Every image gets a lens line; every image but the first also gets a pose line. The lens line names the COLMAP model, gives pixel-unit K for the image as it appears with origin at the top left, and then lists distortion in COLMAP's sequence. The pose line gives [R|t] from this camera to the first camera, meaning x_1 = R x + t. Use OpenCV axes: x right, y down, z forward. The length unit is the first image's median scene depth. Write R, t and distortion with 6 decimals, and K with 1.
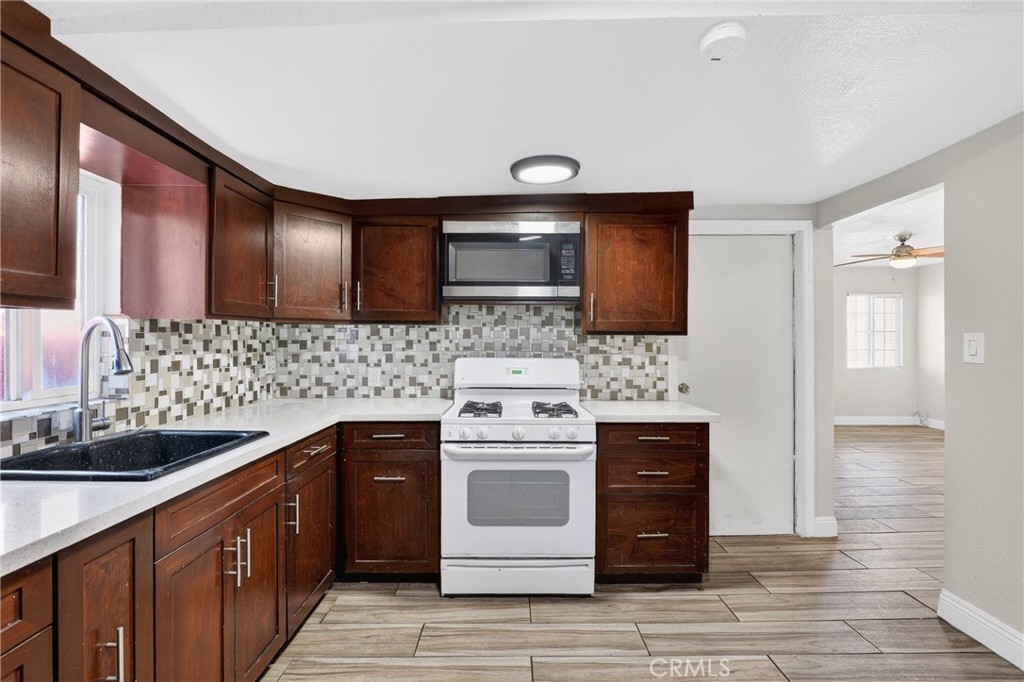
lens RADIAL K [[474.5, 0, 511.7], [0, 474.5, 341.7], [0, 0, 1]] dist [-0.021220, 0.002176]
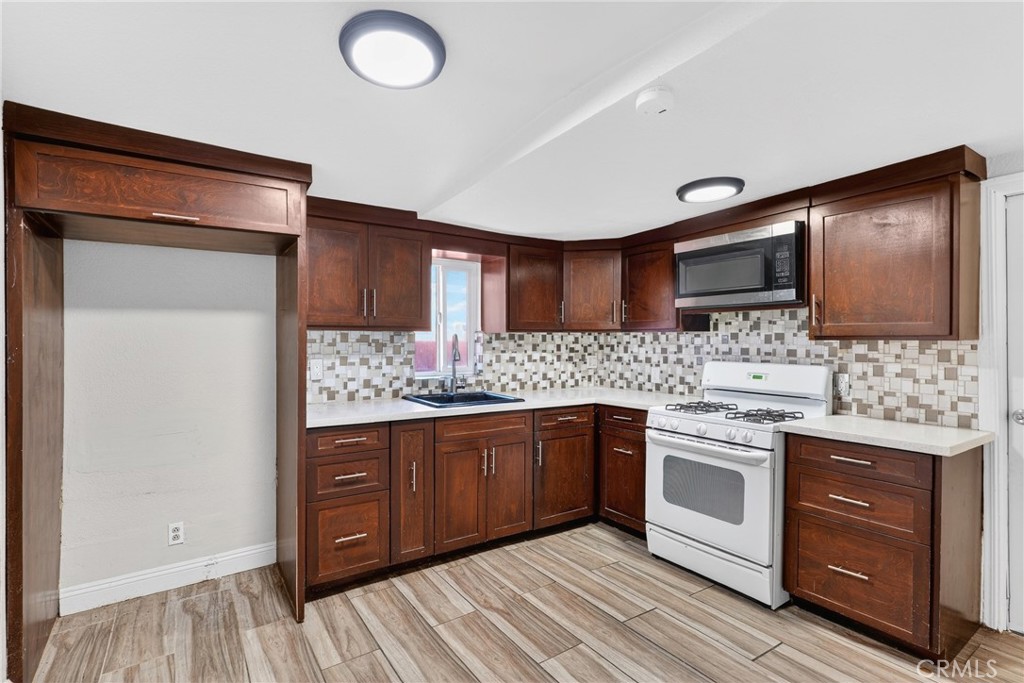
lens RADIAL K [[474.5, 0, 505.0], [0, 474.5, 344.4], [0, 0, 1]] dist [-0.021220, 0.002176]
pose [[0.558724, 0.003696, -0.829345, 0.624481], [-0.005720, 0.999983, 0.000603, -0.003570], [0.829334, 0.004407, 0.558736, -0.000303]]
